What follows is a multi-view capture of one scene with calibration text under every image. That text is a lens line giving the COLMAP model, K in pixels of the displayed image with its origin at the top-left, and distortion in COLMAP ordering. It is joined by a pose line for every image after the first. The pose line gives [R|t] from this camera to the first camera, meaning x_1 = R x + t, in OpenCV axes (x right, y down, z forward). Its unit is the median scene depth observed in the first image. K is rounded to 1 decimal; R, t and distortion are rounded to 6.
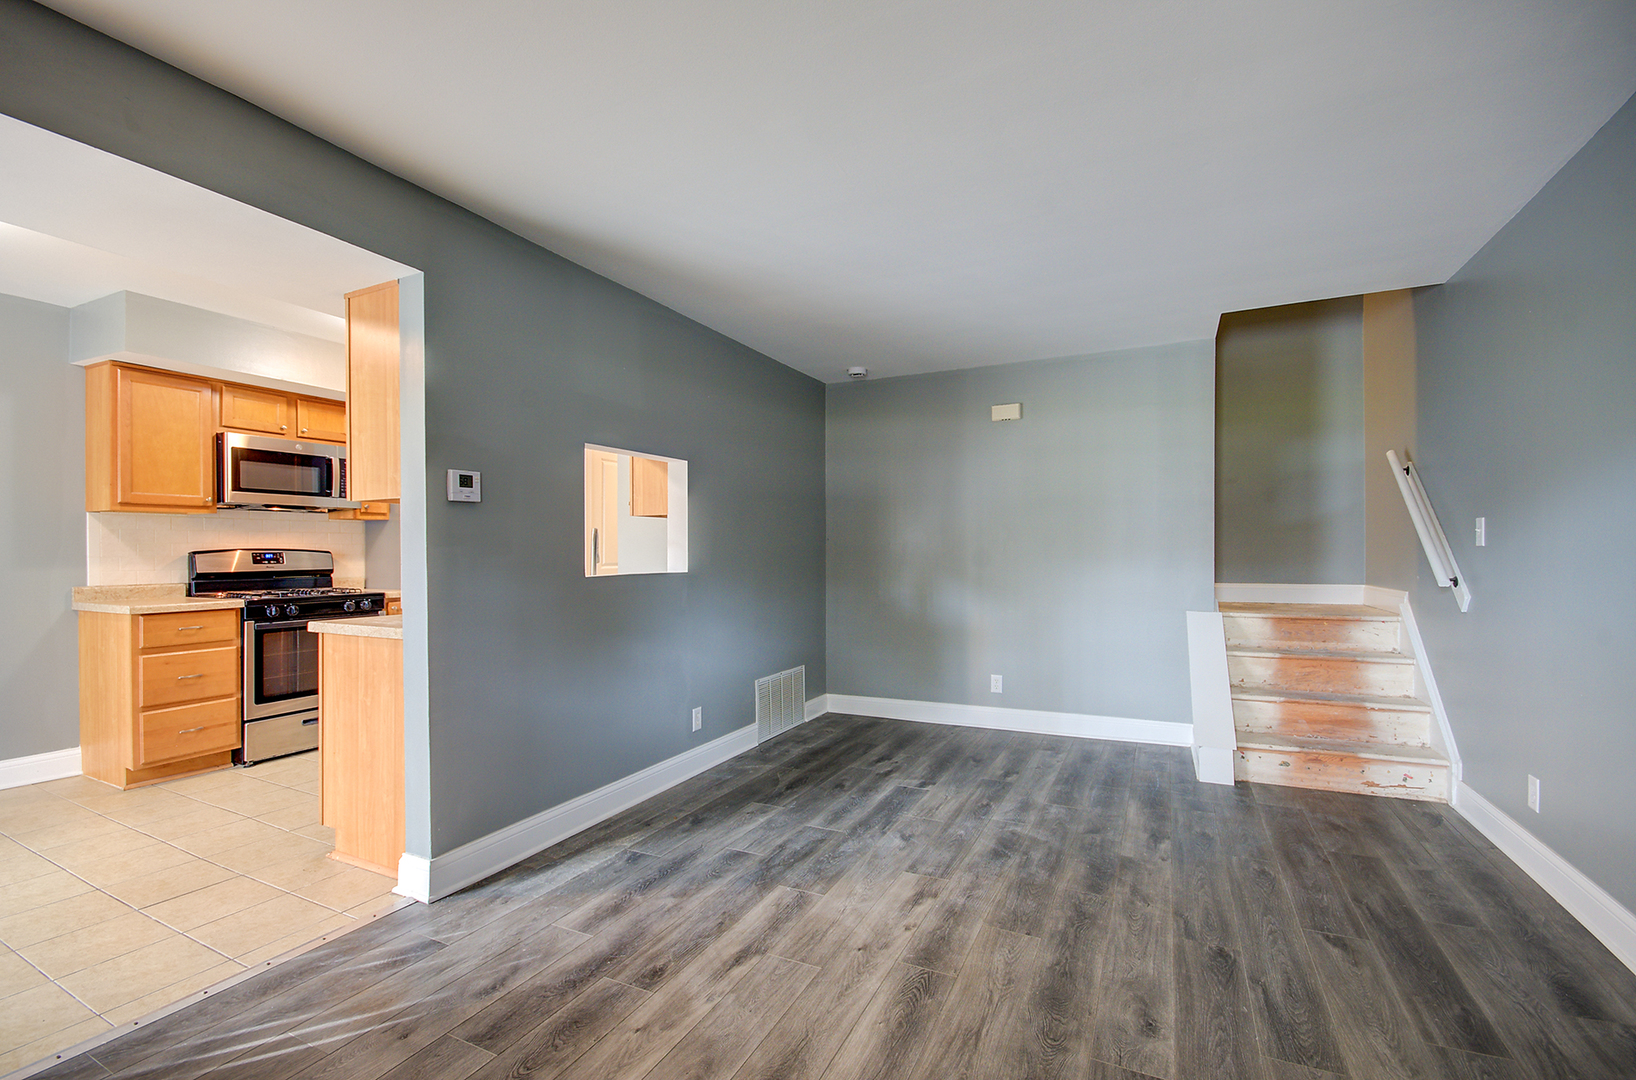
lens RADIAL K [[707.8, 0, 822.6], [0, 707.8, 547.0], [0, 0, 1]] dist [0.007922, -0.013465]
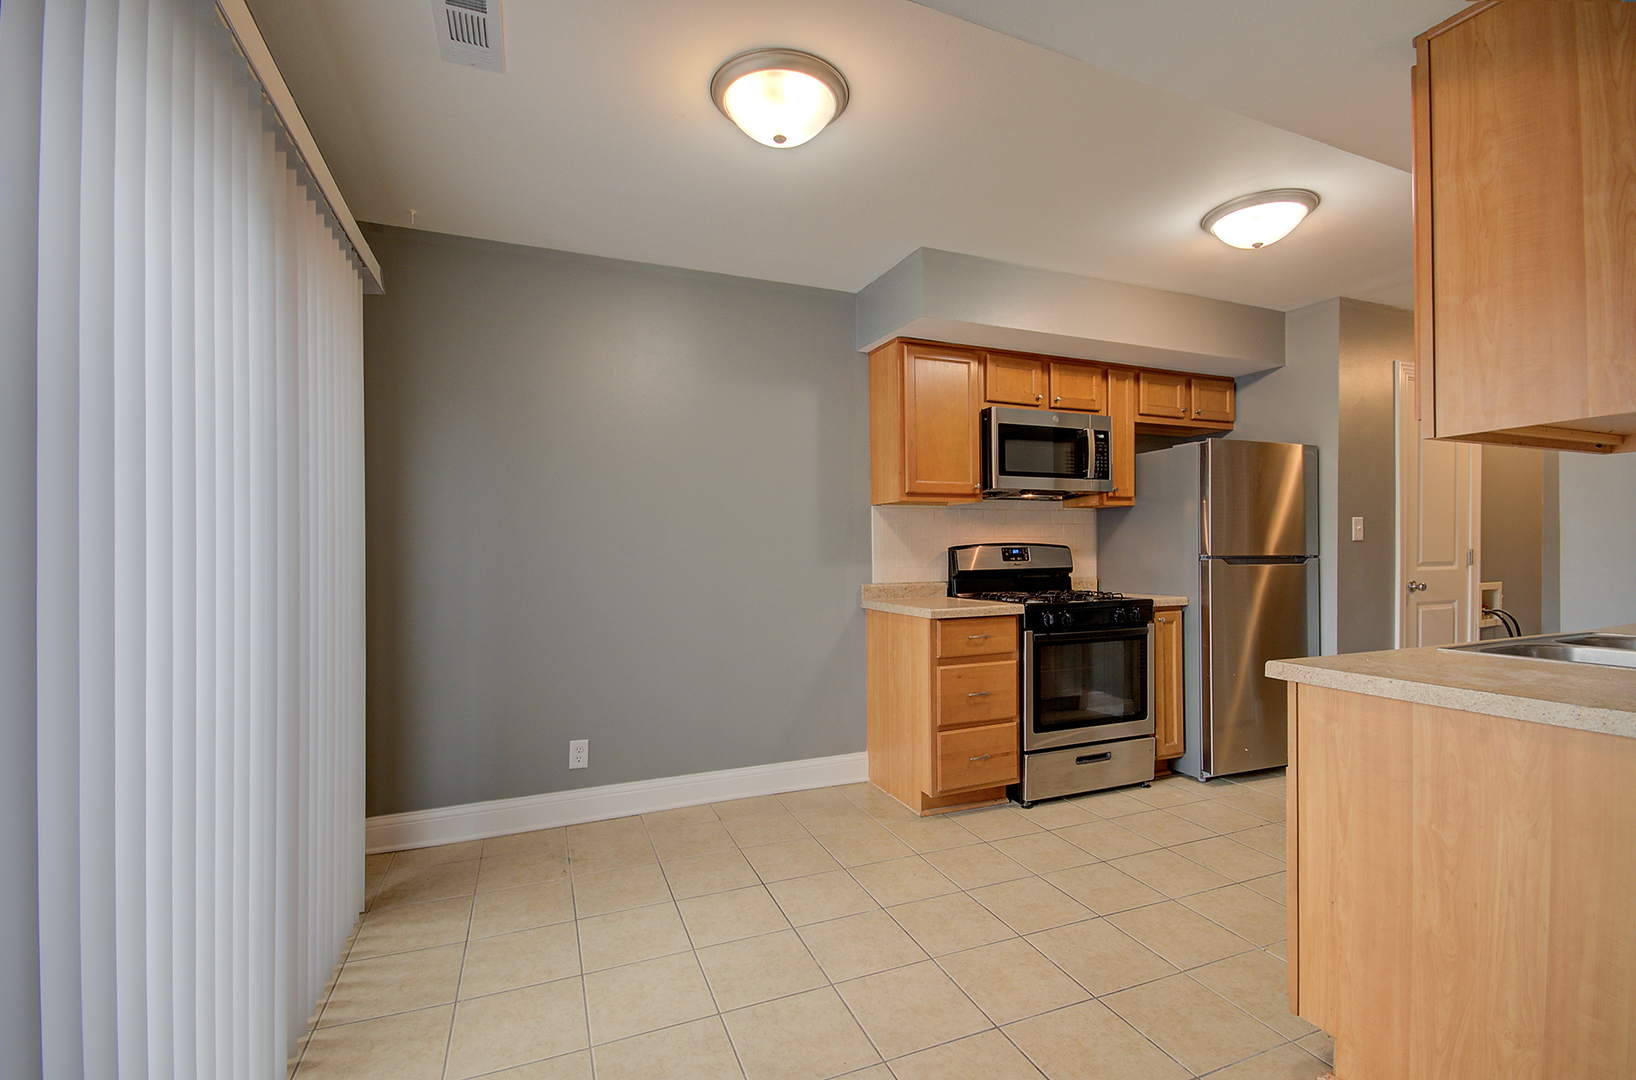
lens RADIAL K [[707.8, 0, 822.6], [0, 707.8, 547.0], [0, 0, 1]] dist [0.007922, -0.013465]
pose [[0.751615, -0.004355, -0.659587, -0.447505], [0.008267, 0.999962, 0.002818, 0.003068], [0.659550, -0.007571, 0.751623, 0.225375]]
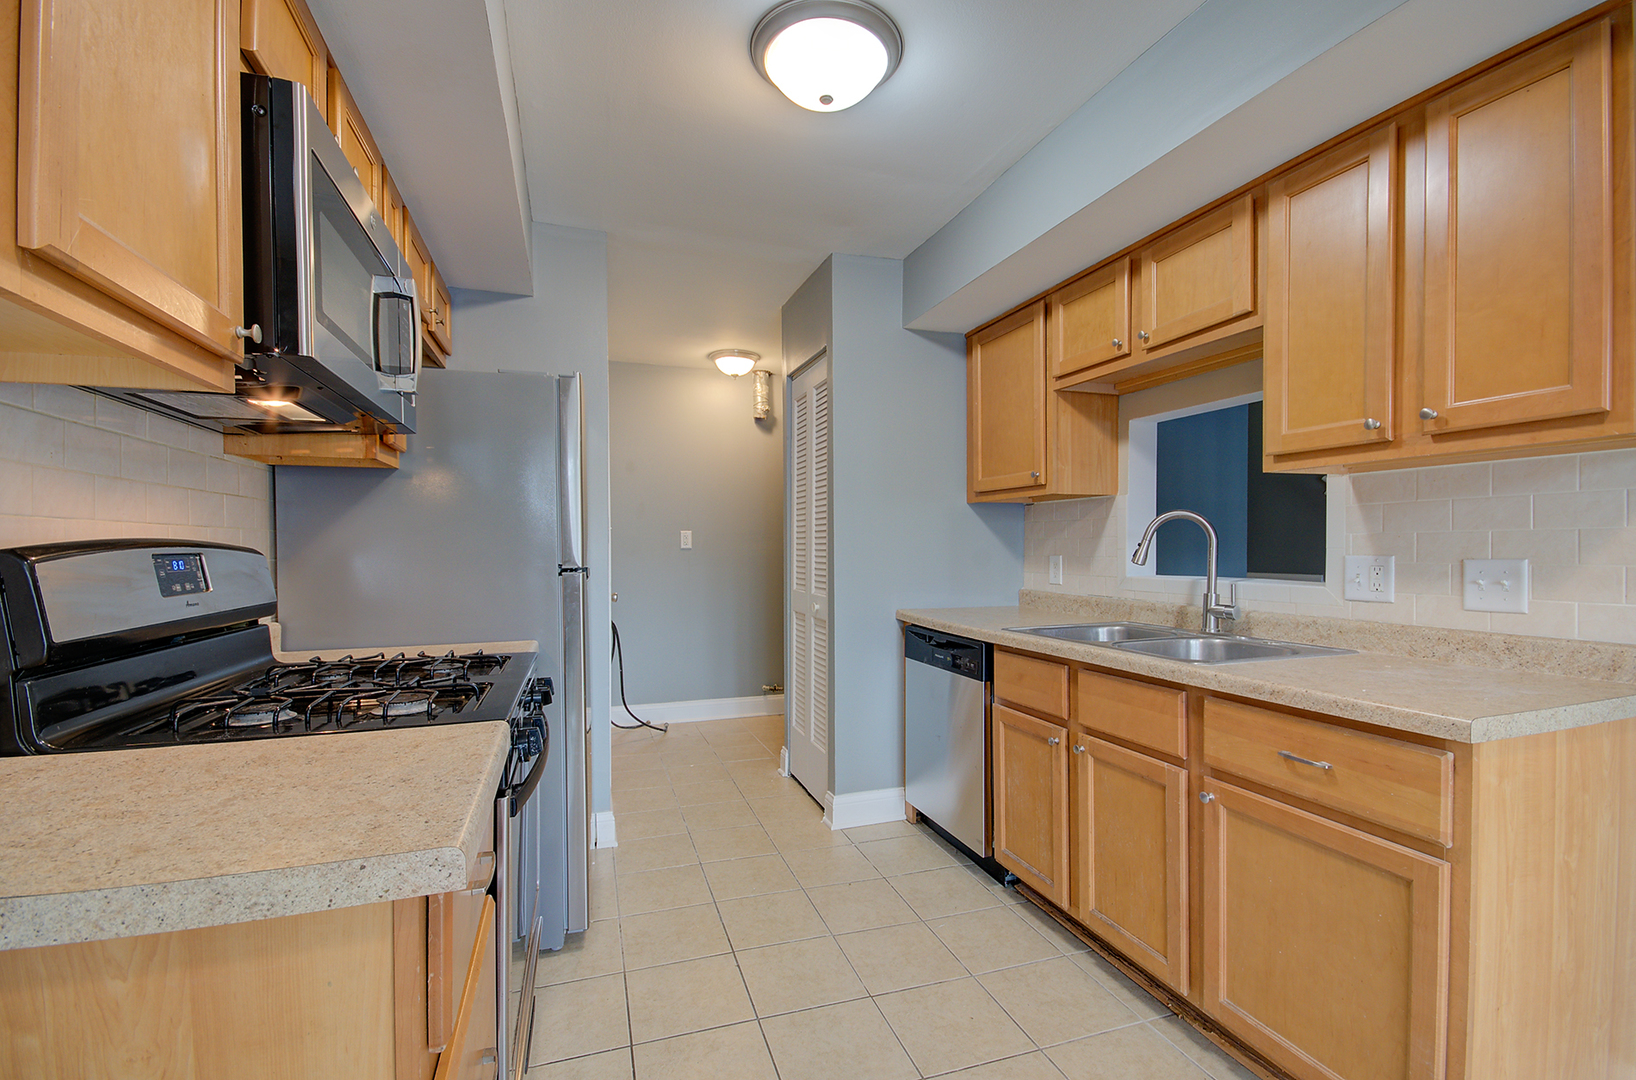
lens RADIAL K [[707.8, 0, 822.6], [0, 707.8, 547.0], [0, 0, 1]] dist [0.007922, -0.013465]
pose [[0.707704, 0.001582, 0.706507, -0.917865], [-0.002684, 0.999996, 0.000449, 0.004738], [-0.706504, -0.002214, 0.707706, 0.703250]]
